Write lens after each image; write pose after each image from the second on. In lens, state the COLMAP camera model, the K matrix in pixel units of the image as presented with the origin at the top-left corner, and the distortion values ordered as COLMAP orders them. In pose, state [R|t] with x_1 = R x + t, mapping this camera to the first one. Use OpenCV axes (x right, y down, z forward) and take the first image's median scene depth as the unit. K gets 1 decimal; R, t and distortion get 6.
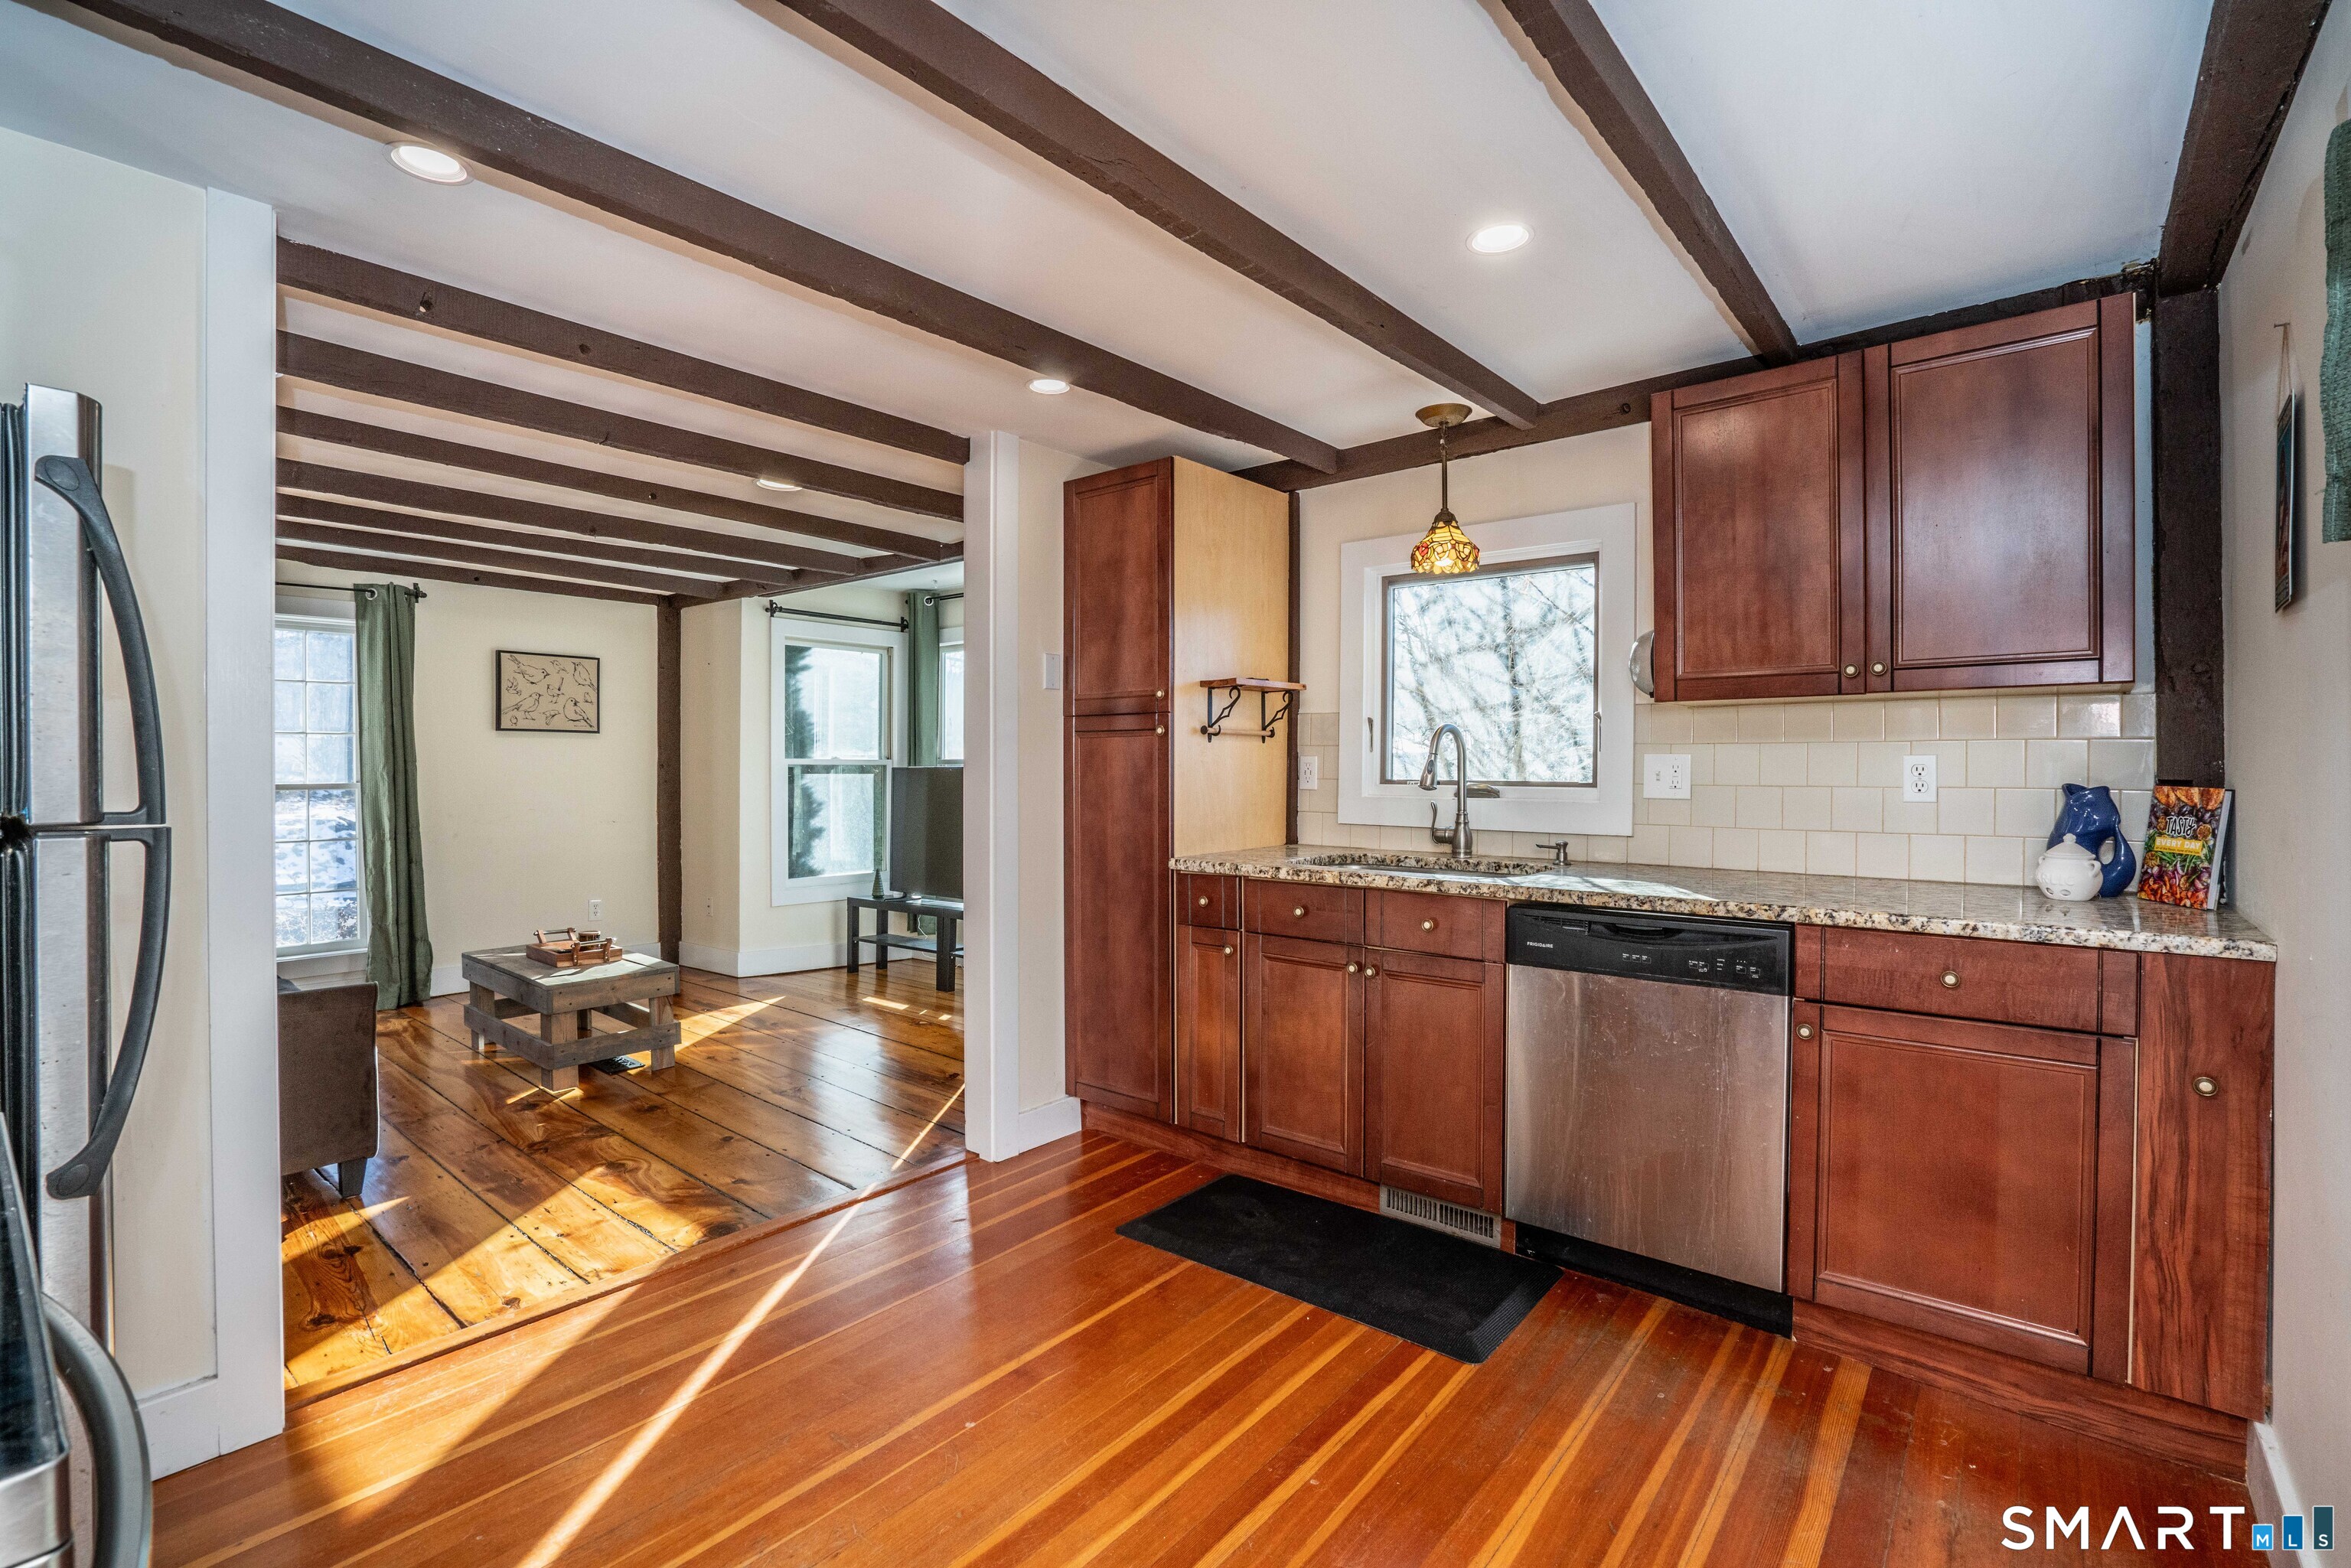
lens RADIAL K [[1098.5, 0, 1175.5], [0, 1098.5, 784.0], [0, 0, 1]] dist [-0.012321, 0.000099]
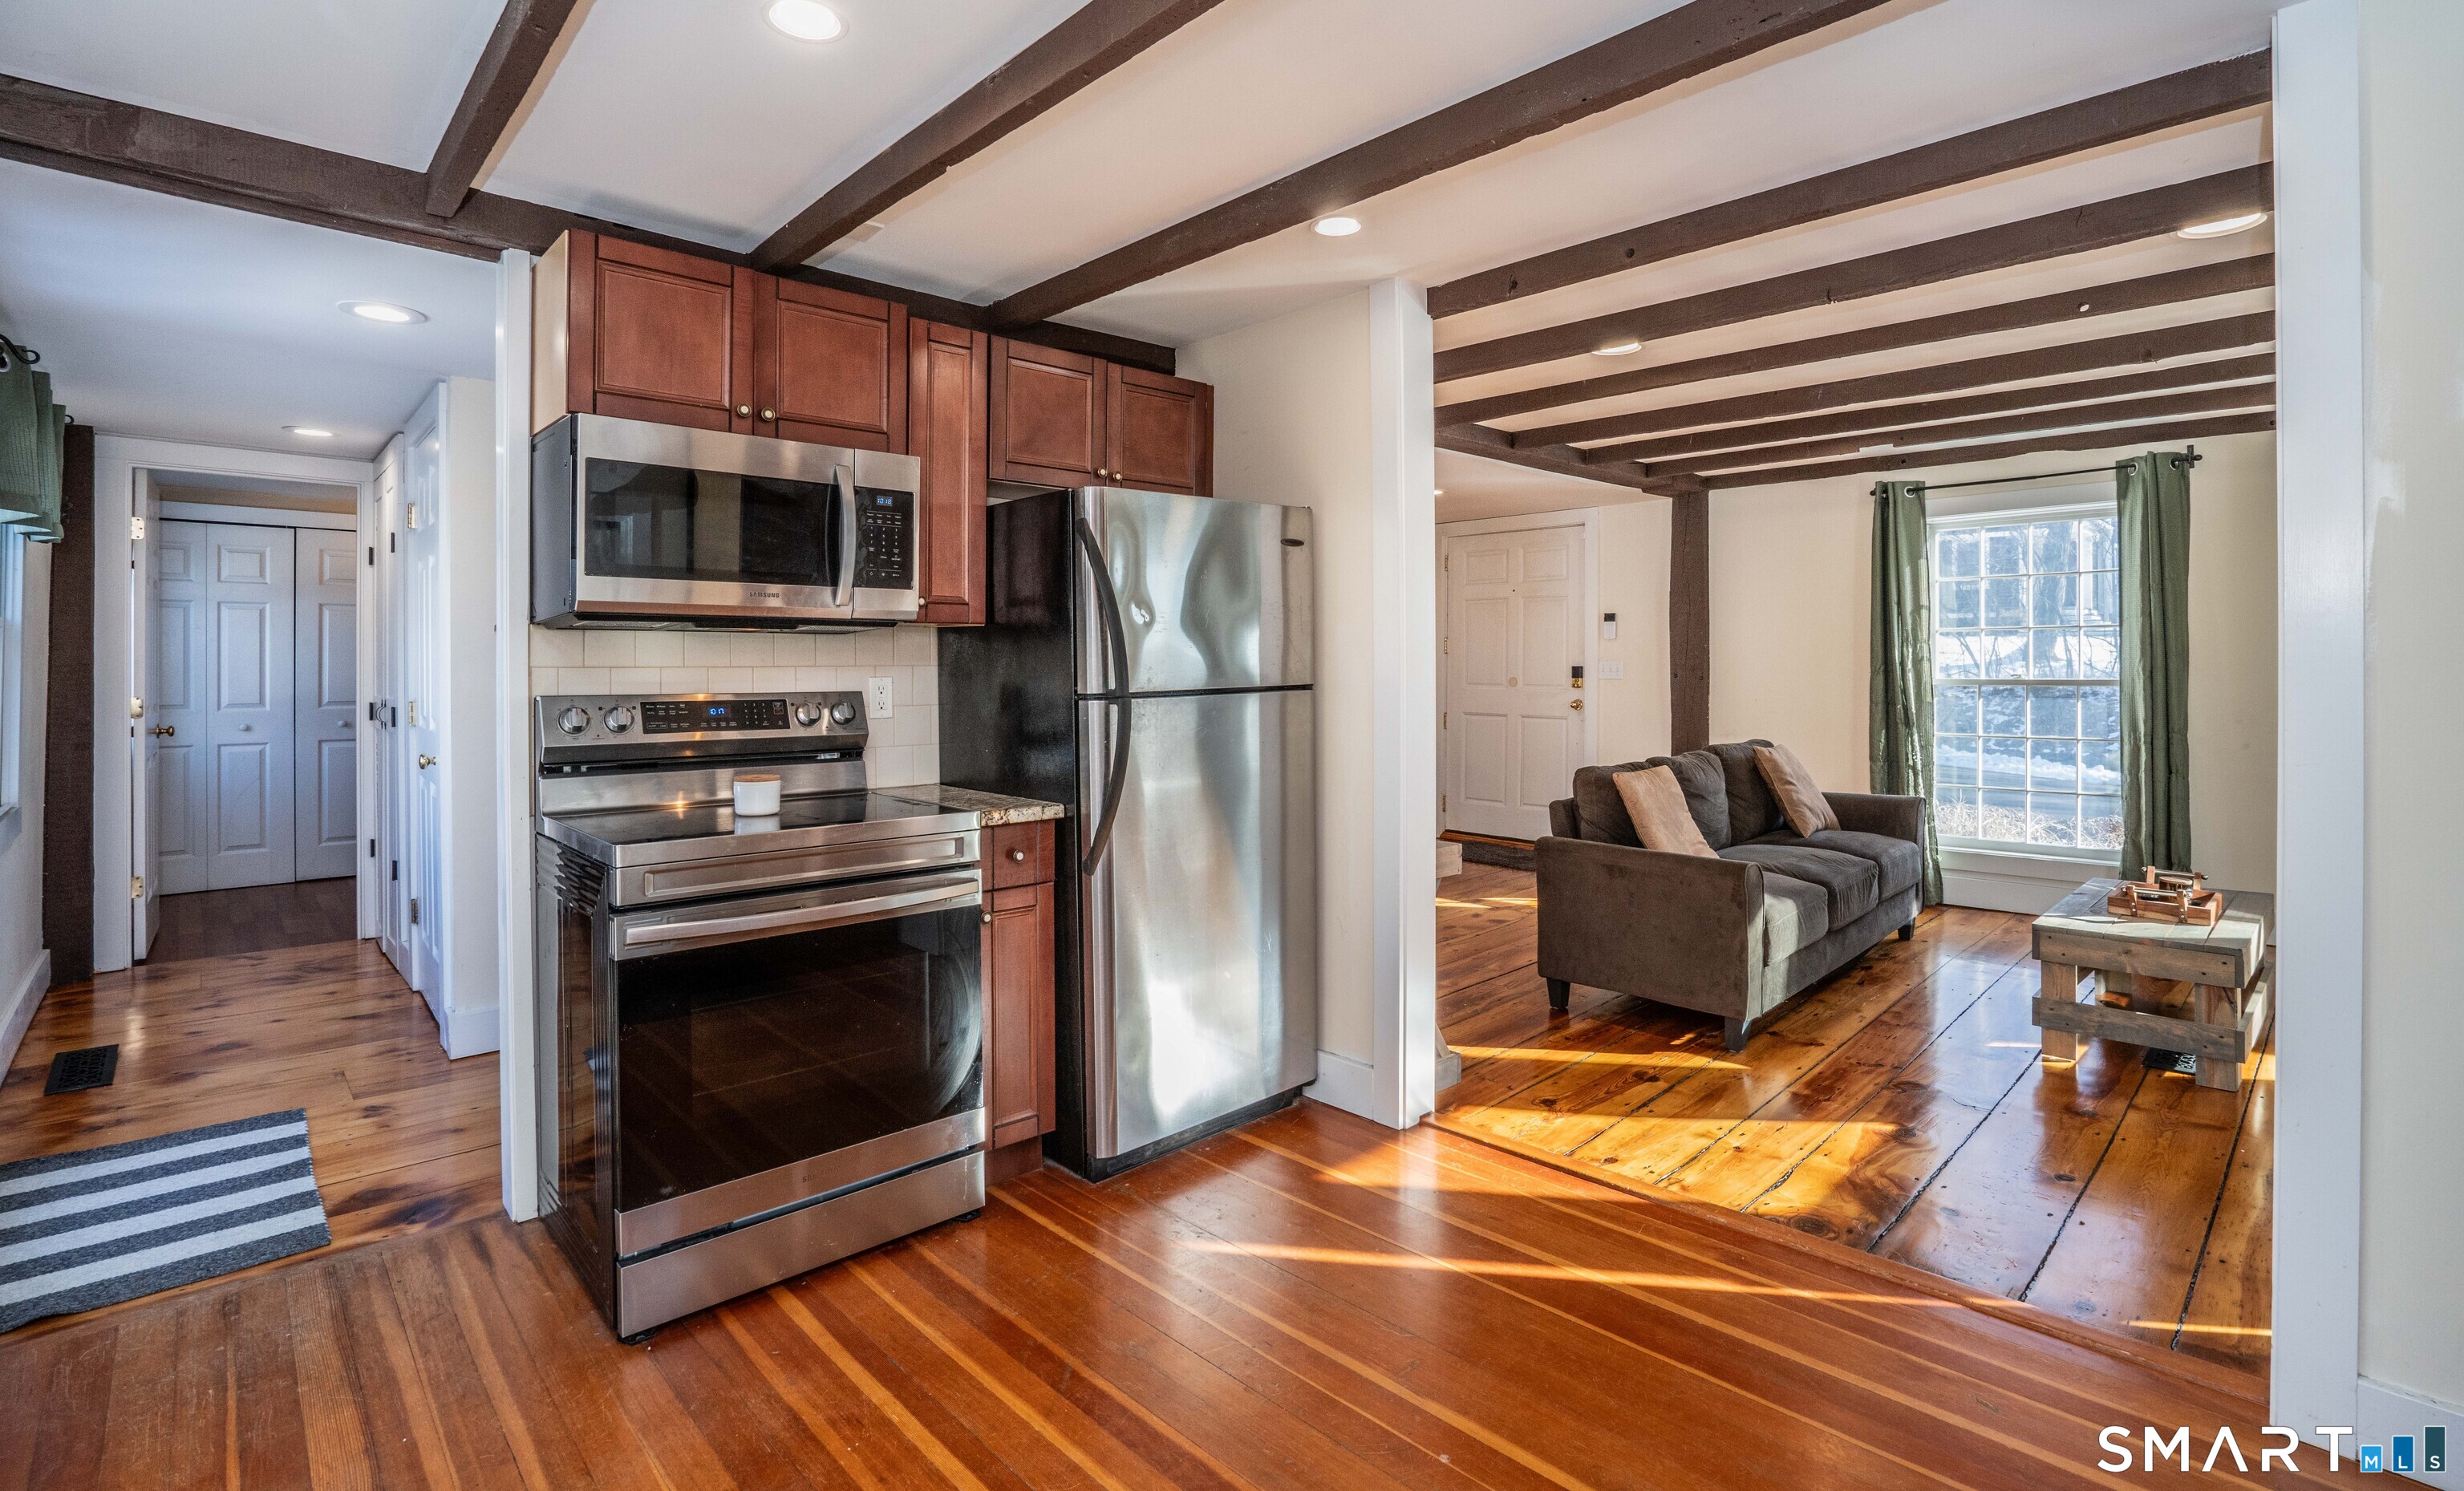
lens RADIAL K [[1113.3, 0, 1186.7], [0, 1113.3, 661.7], [0, 0, 1]] dist [-0.028162, 0.000674]
pose [[-0.132650, -0.000471, -0.991163, 0.415762], [-0.012936, 0.999916, 0.001256, -0.010497], [0.991079, 0.012988, -0.132644, 0.571048]]
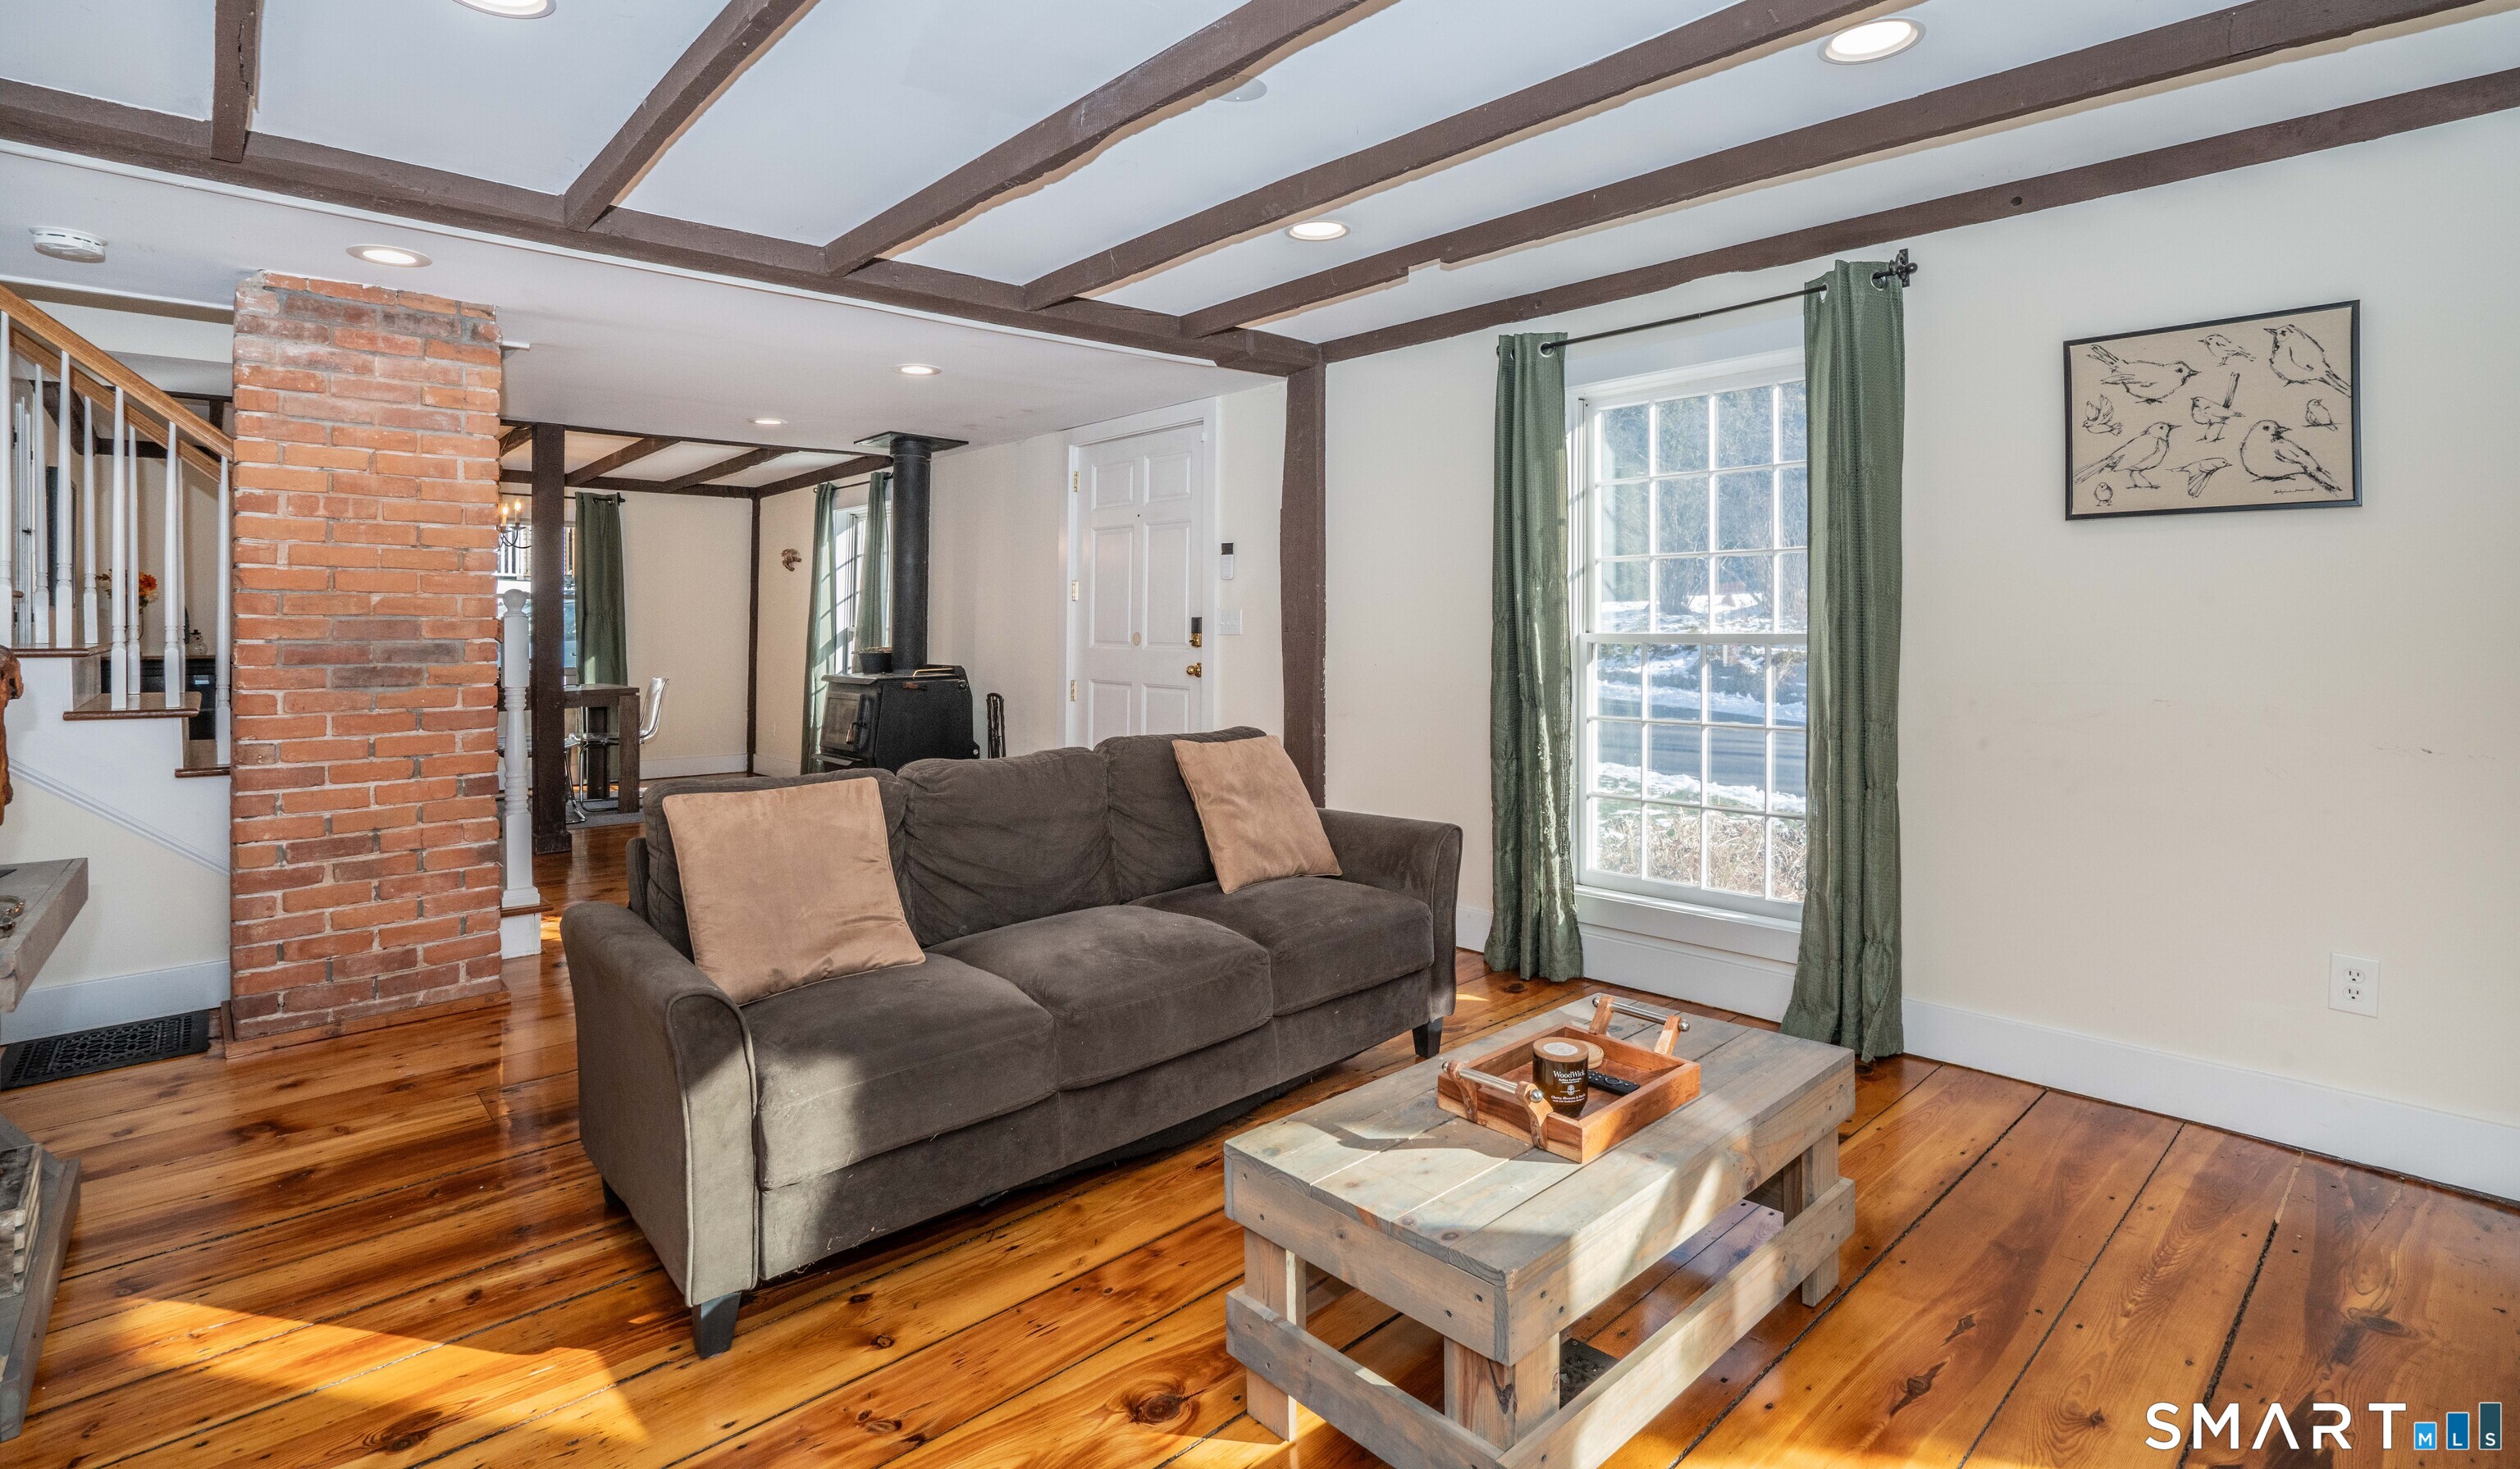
lens RADIAL K [[1155.2, 0, 1258.0], [0, 1155.2, 600.4], [0, 0, 1]] dist [-0.037368, 0.000155]
pose [[-0.151946, -0.017682, -0.988231, -0.198503], [-0.013572, 0.999783, -0.015802, -0.007639], [0.988296, 0.011011, -0.152153, 1.313429]]
